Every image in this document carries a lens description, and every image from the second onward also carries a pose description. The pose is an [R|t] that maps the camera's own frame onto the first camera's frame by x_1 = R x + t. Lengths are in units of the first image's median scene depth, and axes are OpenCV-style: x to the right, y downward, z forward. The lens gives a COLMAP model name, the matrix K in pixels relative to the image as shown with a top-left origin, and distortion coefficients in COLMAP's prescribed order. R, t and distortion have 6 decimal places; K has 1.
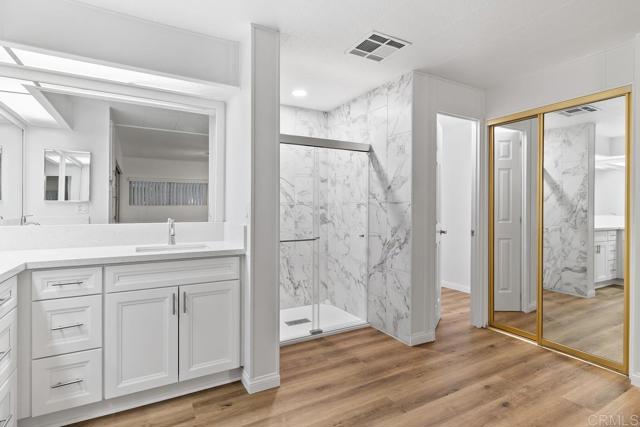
lens RADIAL K [[326.3, 0, 340.3], [0, 326.3, 209.8], [0, 0, 1]] dist [-0.001193, 0.000094]
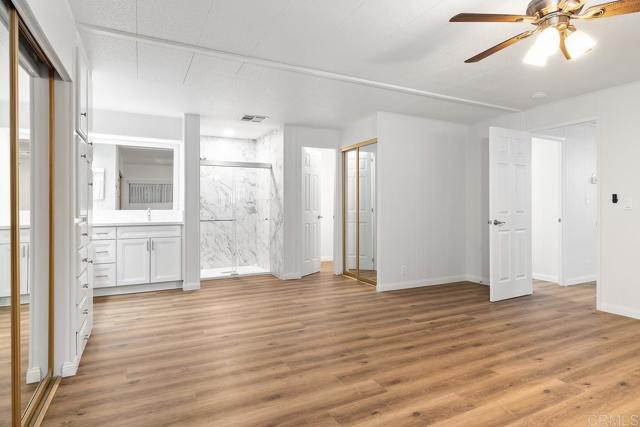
lens RADIAL K [[355.1, 0, 342.3], [0, 355.1, 206.6], [0, 0, 1]] dist [-0.003609, -0.000848]
pose [[0.999374, -0.005464, -0.034943, 0.647040], [0.005284, 0.999972, -0.005242, 0.035420], [0.034971, 0.005054, 0.999376, -0.980542]]
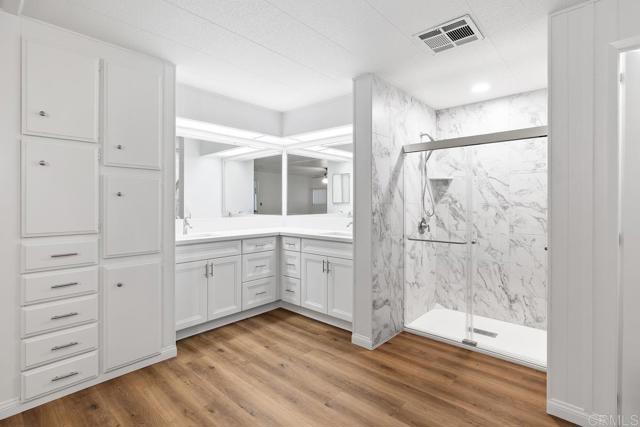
lens RADIAL K [[323.5, 0, 317.2], [0, 323.5, 204.6], [0, 0, 1]] dist [0.001948, 0.000492]
pose [[0.283126, -0.000636, -0.959083, 0.809284], [-0.008757, 0.999956, -0.003248, -0.017543], [0.959043, 0.009318, 0.283108, 0.367860]]
